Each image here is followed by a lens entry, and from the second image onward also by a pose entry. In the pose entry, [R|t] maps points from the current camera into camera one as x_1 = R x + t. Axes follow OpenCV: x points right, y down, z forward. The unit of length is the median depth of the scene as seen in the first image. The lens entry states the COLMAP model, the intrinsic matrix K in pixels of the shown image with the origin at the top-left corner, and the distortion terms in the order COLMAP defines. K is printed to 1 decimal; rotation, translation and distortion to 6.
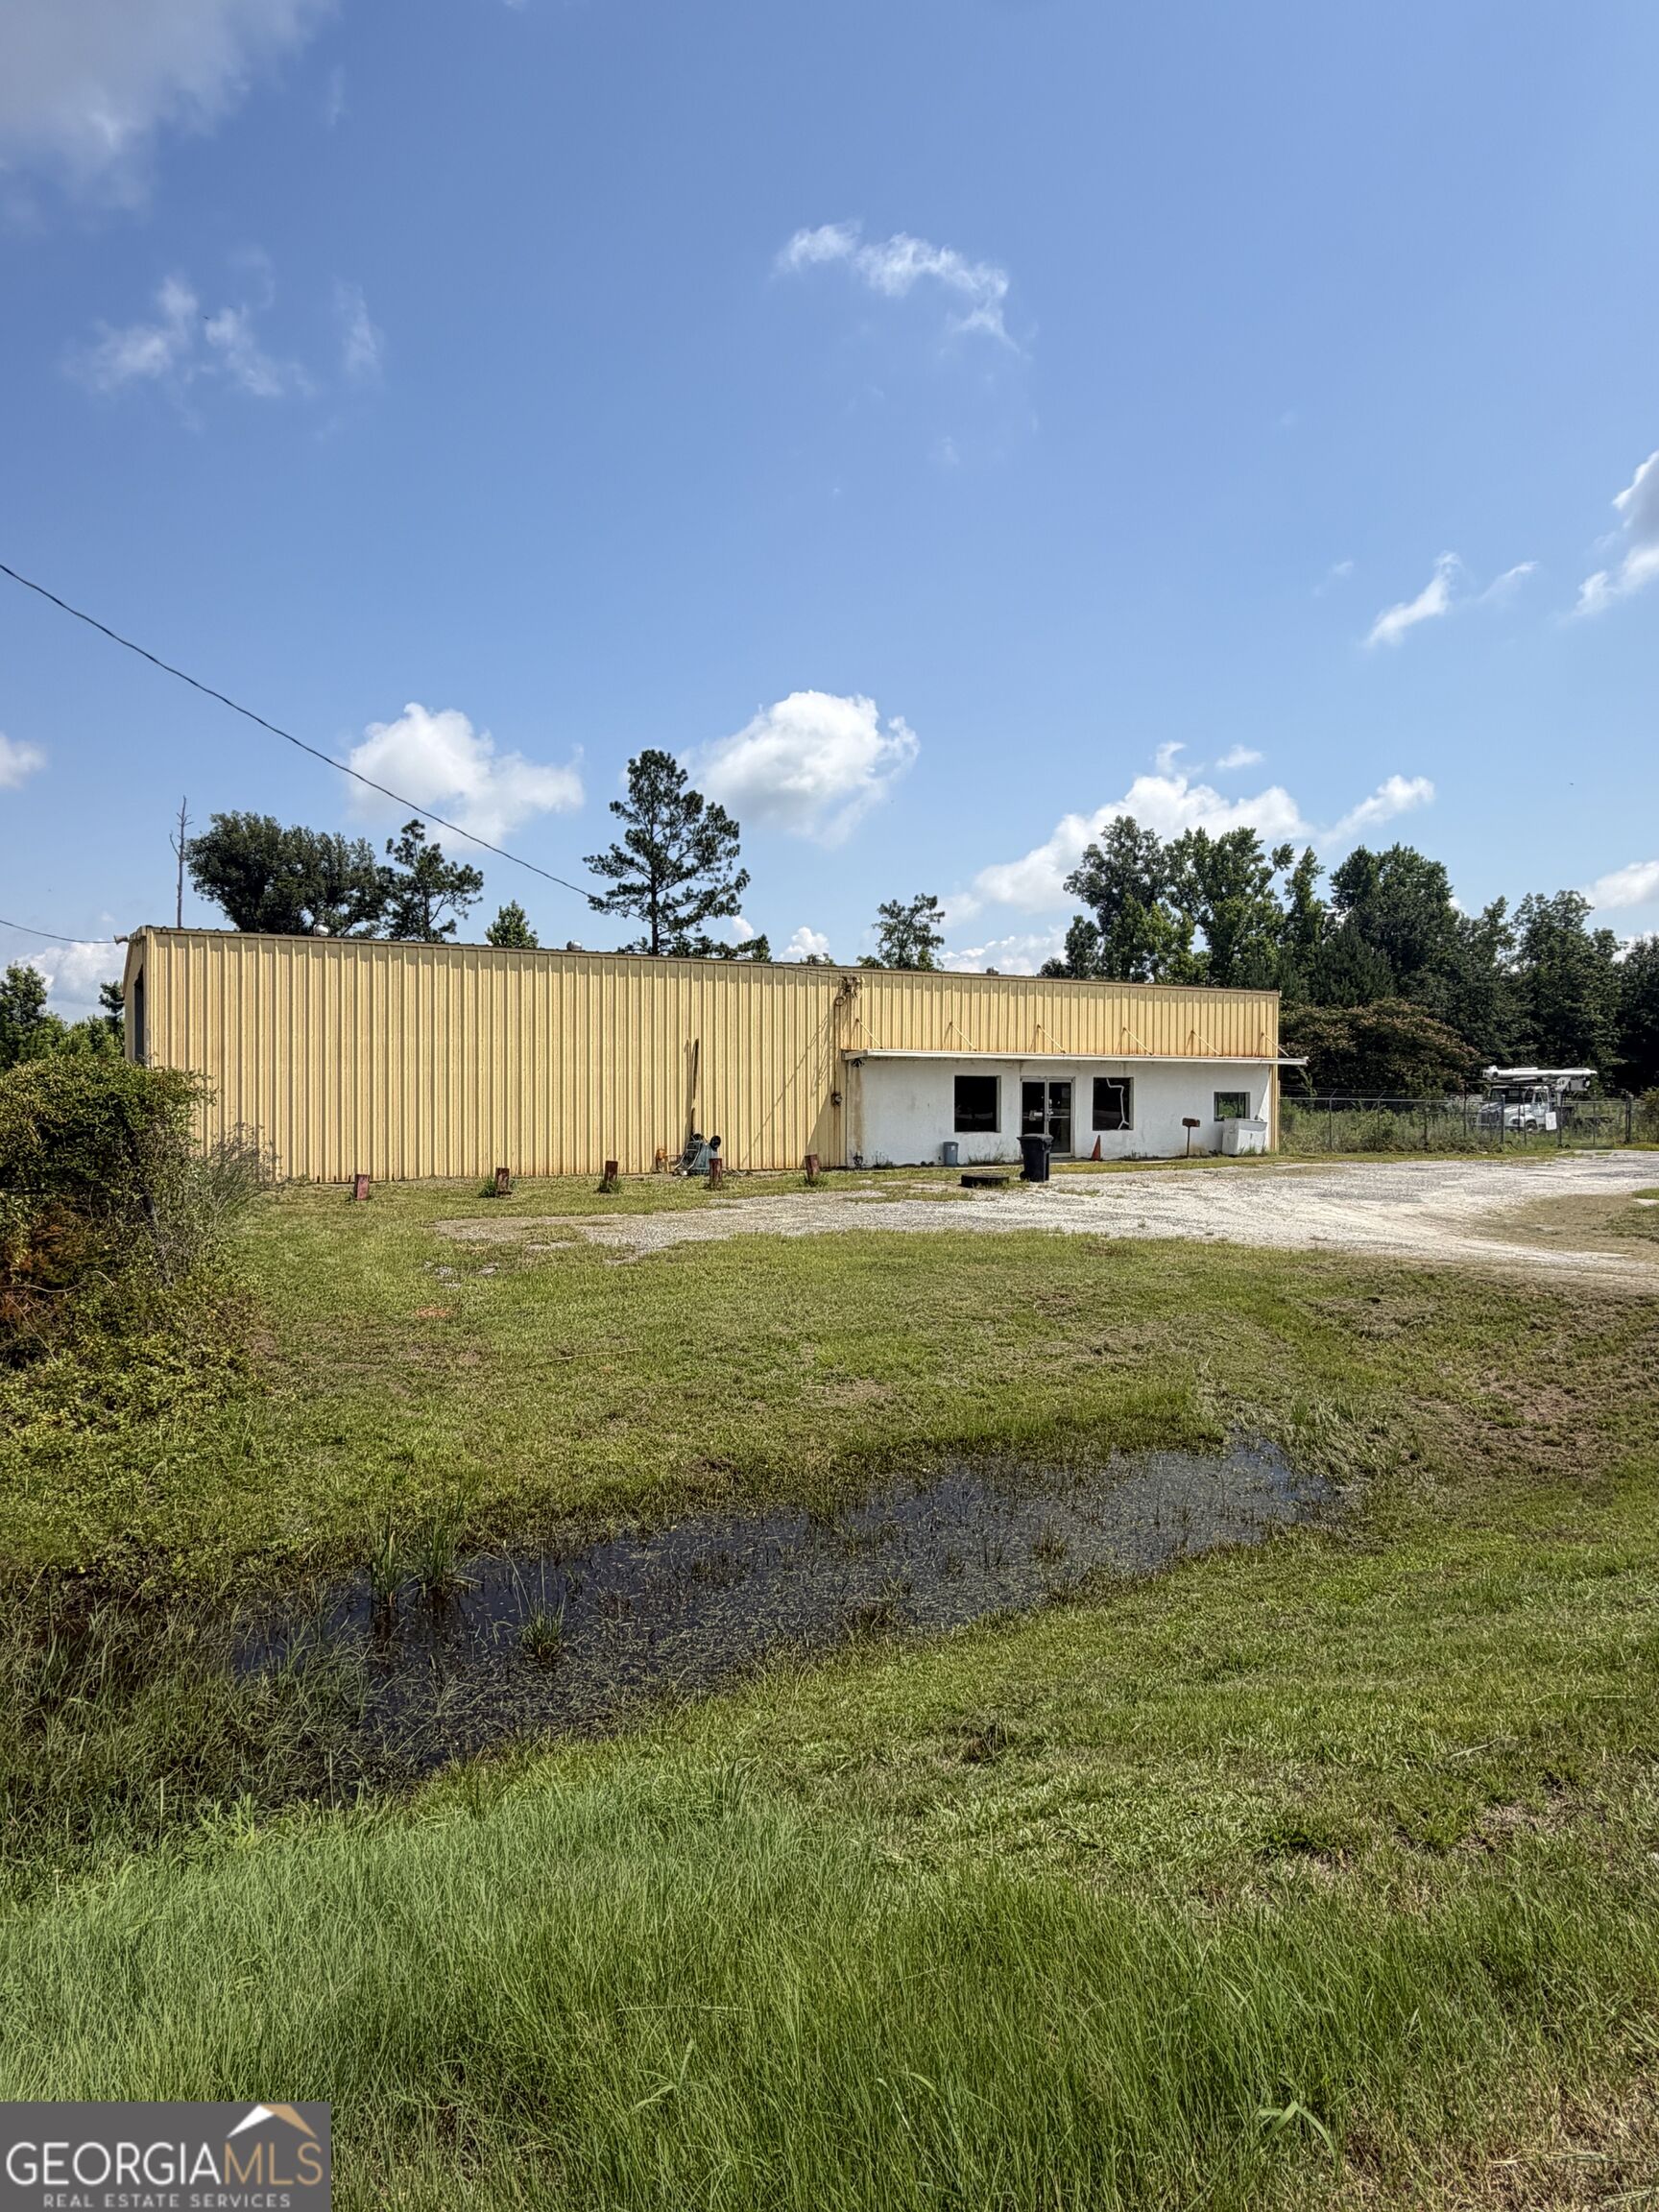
lens RADIAL K [[1272.7, 0, 832.9], [0, 1272.7, 1096.3], [0, 0, 1]] dist [0.003912, -0.000423]
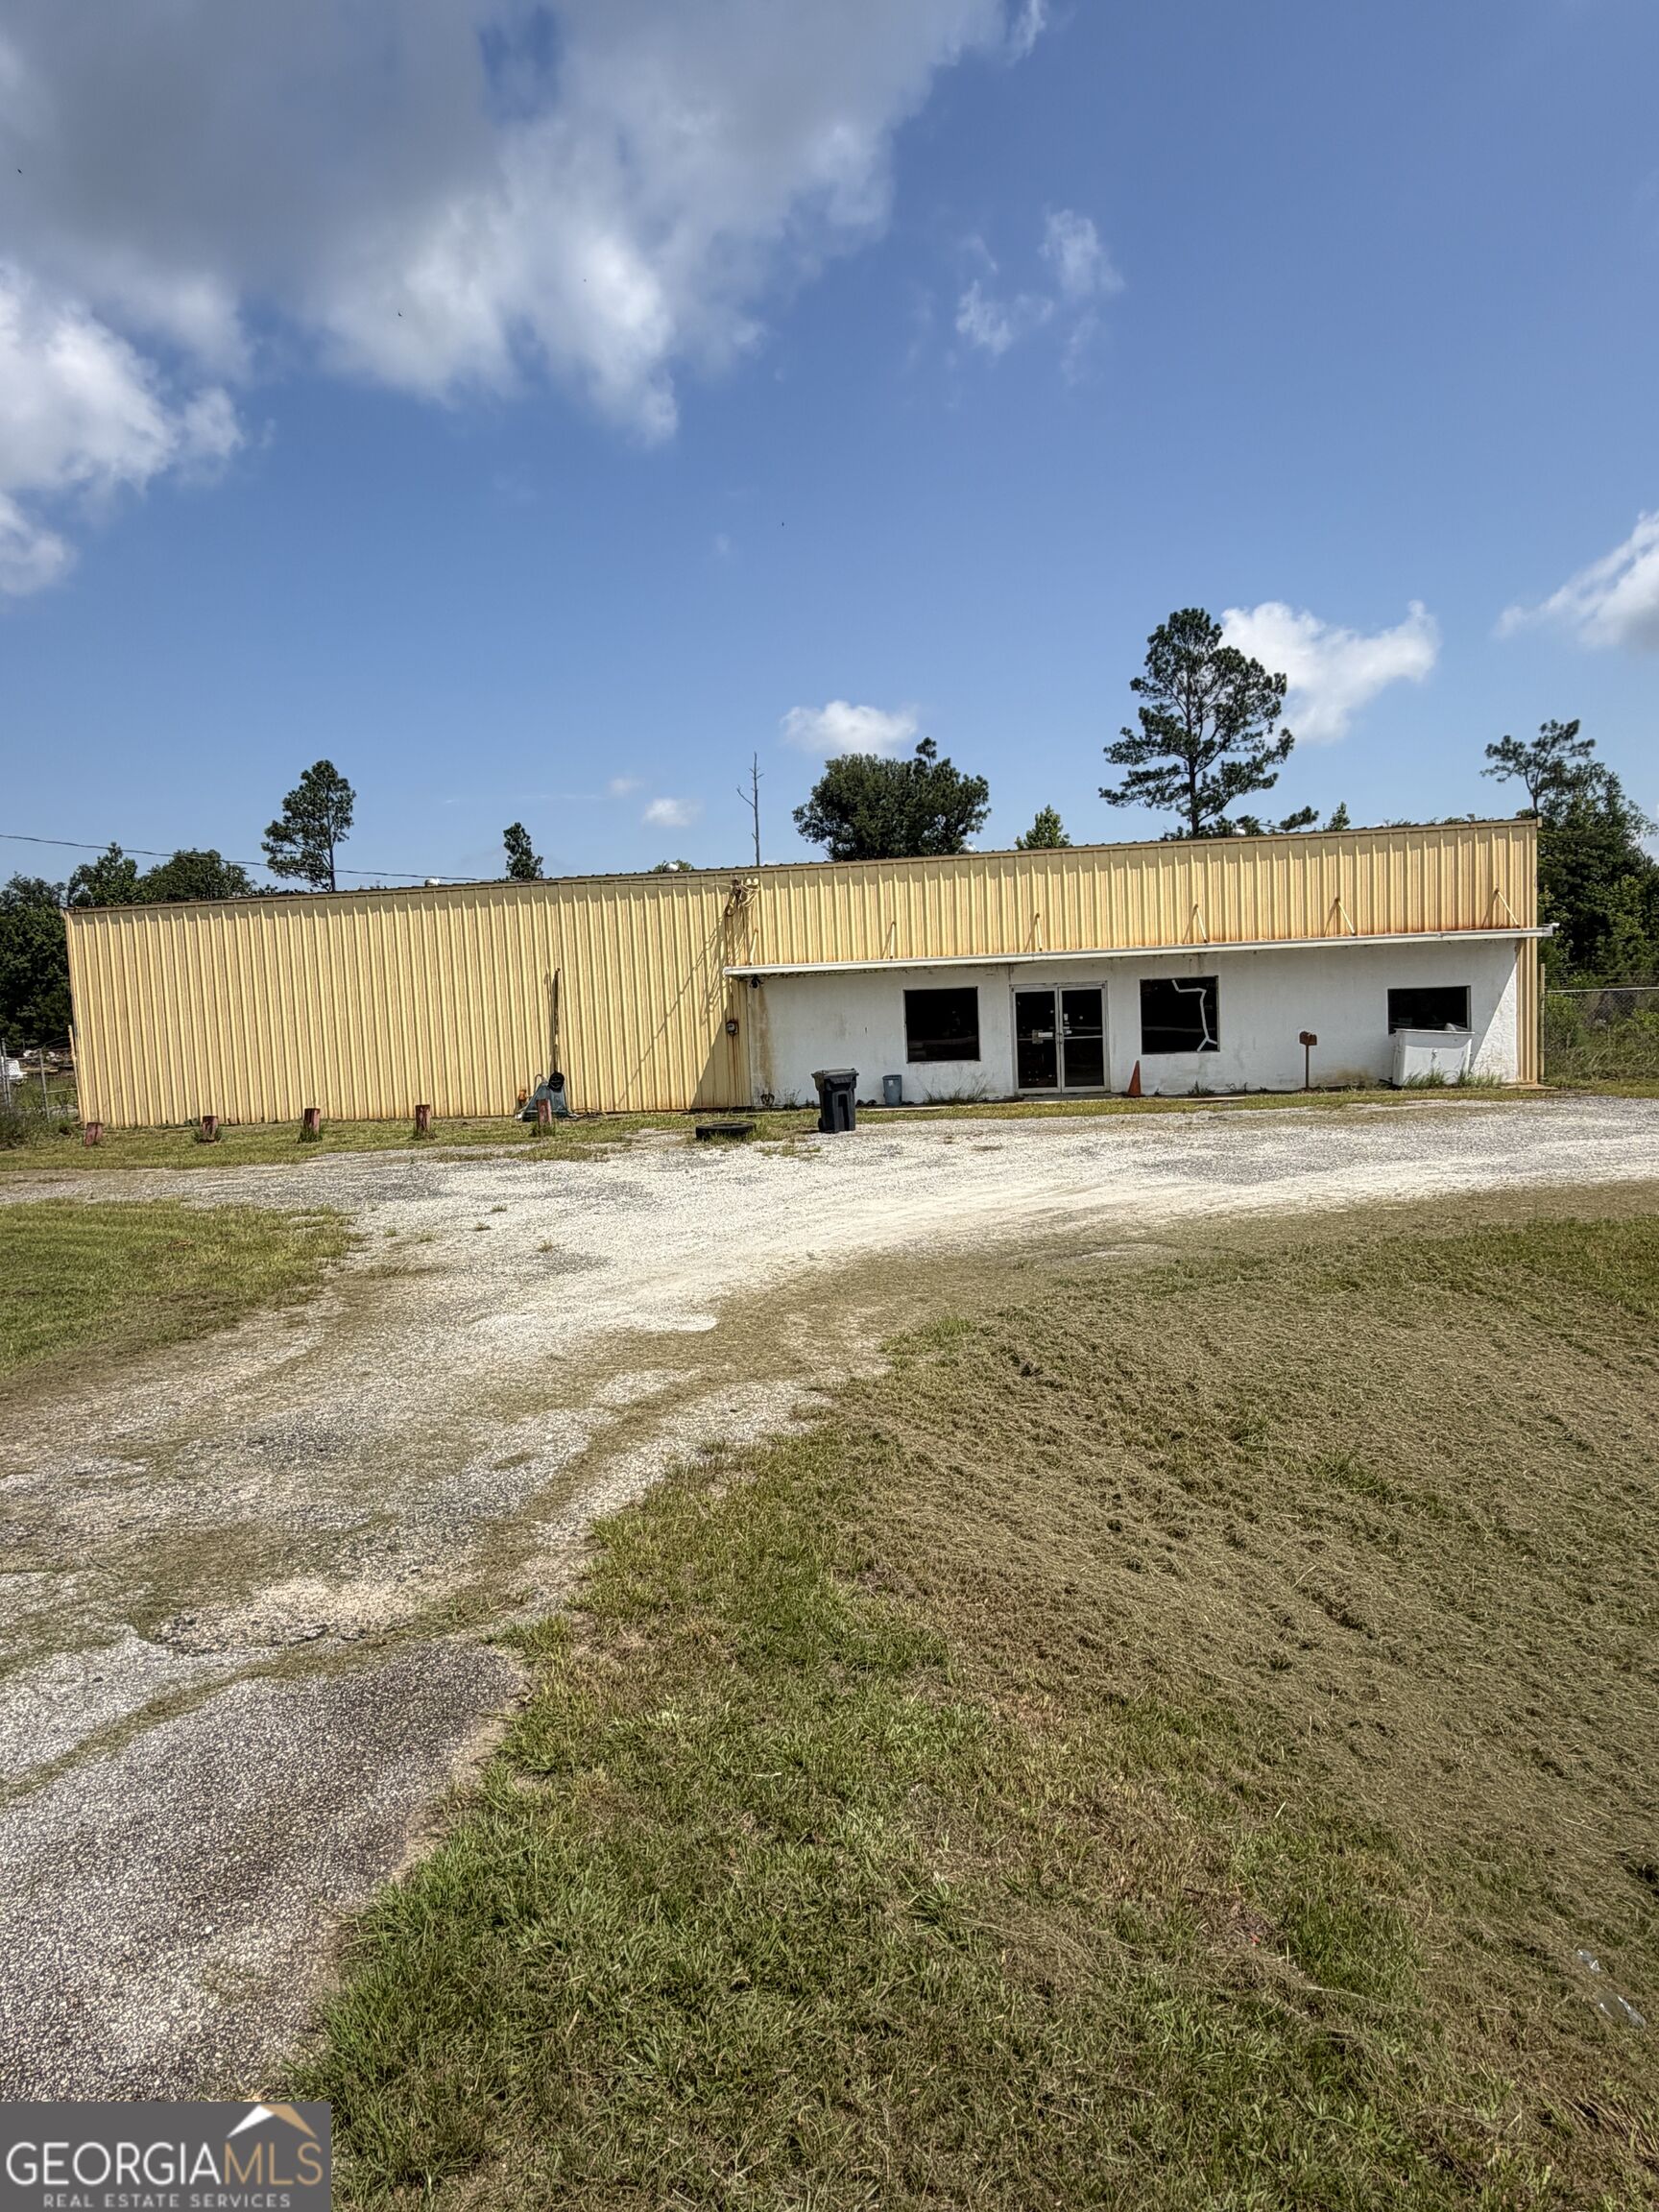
lens RADIAL K [[1272.7, 0, 830.9], [0, 1272.7, 1115.6], [0, 0, 1]] dist [0.003912, -0.000423]
pose [[0.794996, 0.010917, -0.606517, 0.498958], [0.042588, 0.996367, 0.073756, 0.000901], [0.605118, -0.084466, 0.791642, 0.321225]]
